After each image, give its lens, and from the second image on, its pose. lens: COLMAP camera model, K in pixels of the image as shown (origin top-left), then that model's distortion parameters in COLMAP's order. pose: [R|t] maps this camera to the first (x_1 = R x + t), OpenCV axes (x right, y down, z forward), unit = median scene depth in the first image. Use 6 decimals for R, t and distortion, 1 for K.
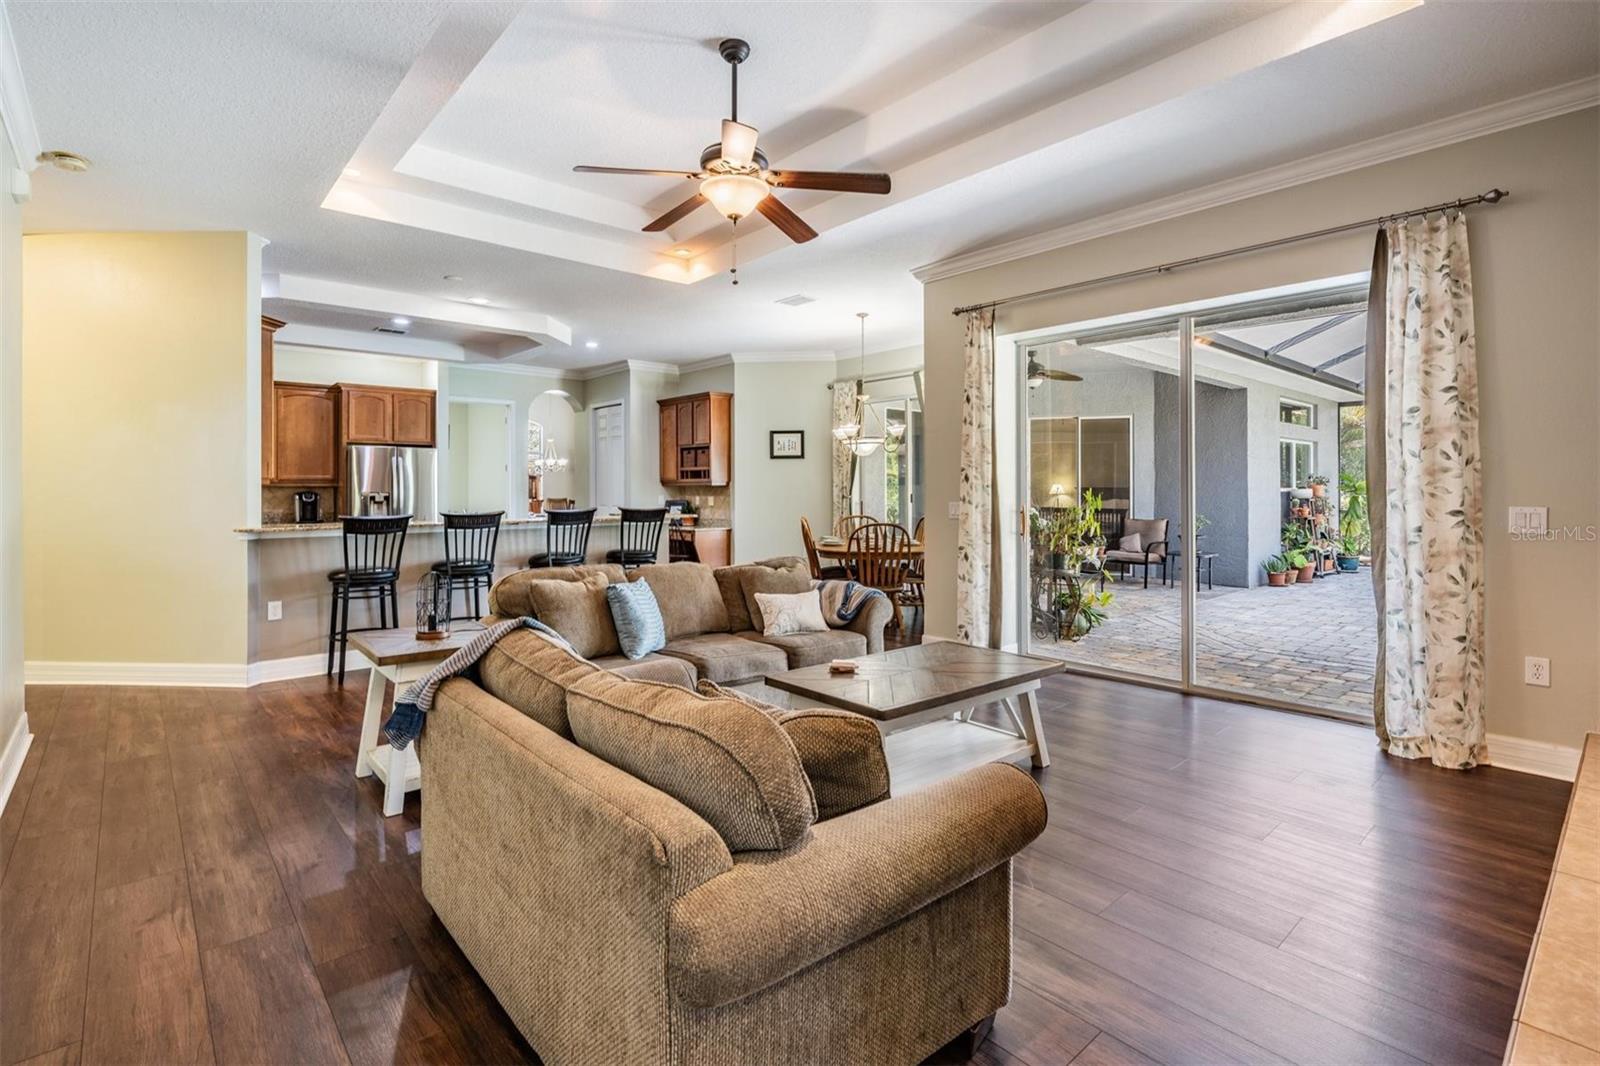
lens RADIAL K [[770.5, 0, 802.3], [0, 770.5, 502.2], [0, 0, 1]] dist [-0.003384, -0.000187]
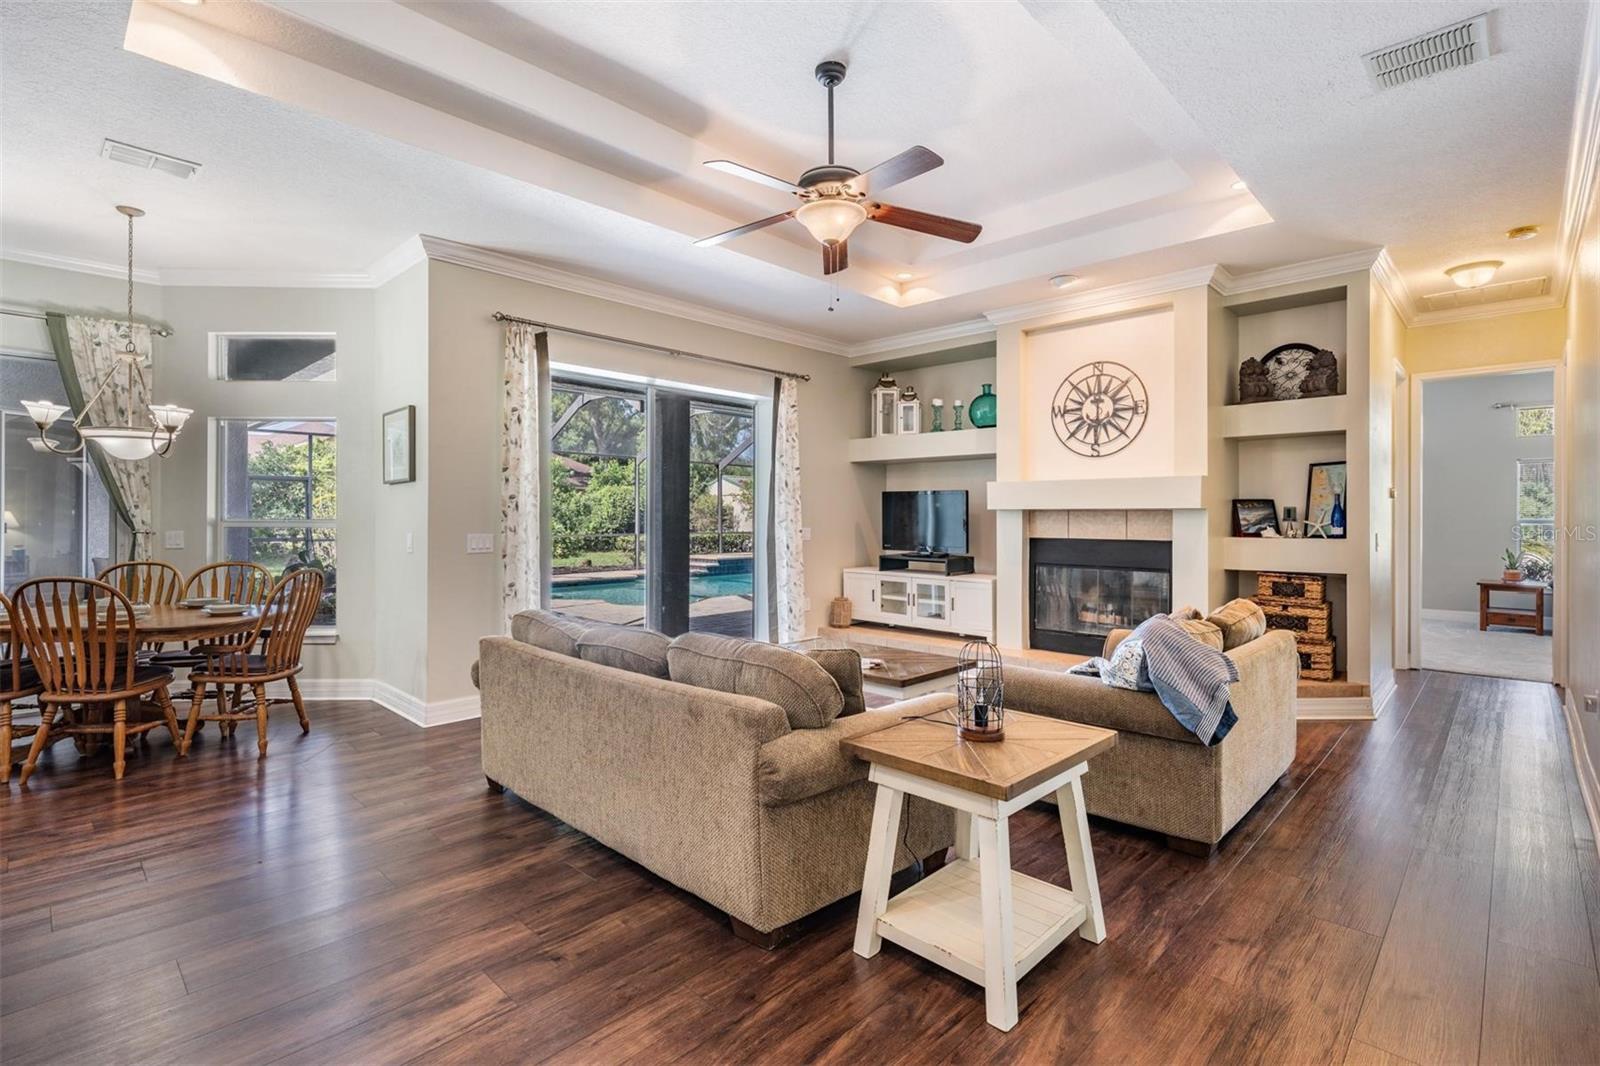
lens RADIAL K [[750.3, 0, 798.6], [0, 750.3, 515.2], [0, 0, 1]] dist [-0.000523, -0.000120]
pose [[-0.088701, 0.003870, 0.996051, -1.042817], [0.012335, 0.999920, -0.002786, -0.019973], [-0.995982, 0.012039, -0.088742, 1.123660]]
